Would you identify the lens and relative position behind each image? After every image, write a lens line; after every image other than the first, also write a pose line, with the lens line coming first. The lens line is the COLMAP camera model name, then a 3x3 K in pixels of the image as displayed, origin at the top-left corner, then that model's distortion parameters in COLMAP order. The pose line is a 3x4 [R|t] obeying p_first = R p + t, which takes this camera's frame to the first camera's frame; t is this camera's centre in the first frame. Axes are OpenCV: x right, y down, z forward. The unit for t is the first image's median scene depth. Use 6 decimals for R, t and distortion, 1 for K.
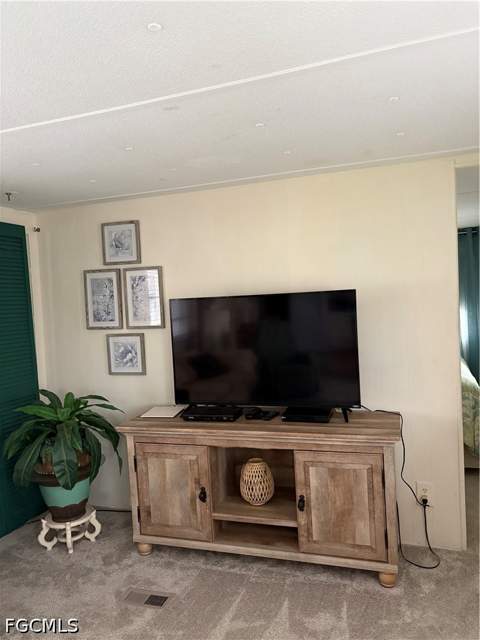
lens RADIAL K [[479.7, 0, 241.5], [0, 479.7, 314.1], [0, 0, 1]] dist [0.011740, -0.016614]
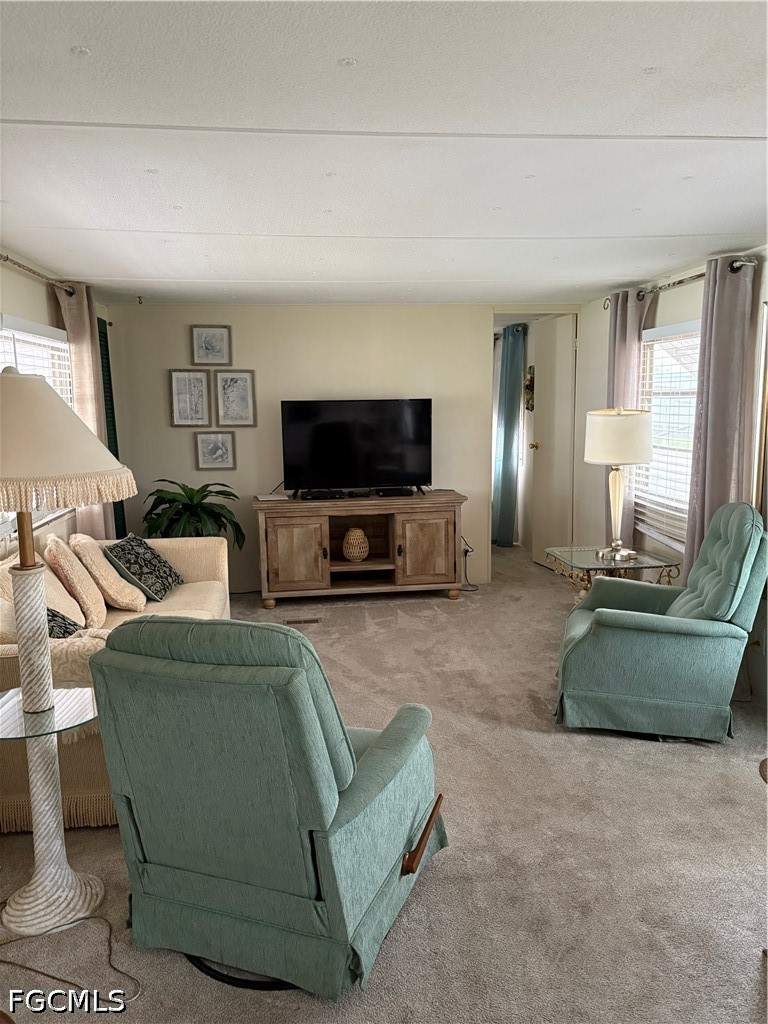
lens RADIAL K [[767.6, 0, 380.3], [0, 767.6, 515.0], [0, 0, 1]] dist [0.011740, -0.016614]
pose [[0.899241, -0.030630, 0.436381, -0.816308], [-0.016296, 0.994508, 0.103386, 0.052533], [-0.437151, -0.100080, 0.893803, -0.881137]]
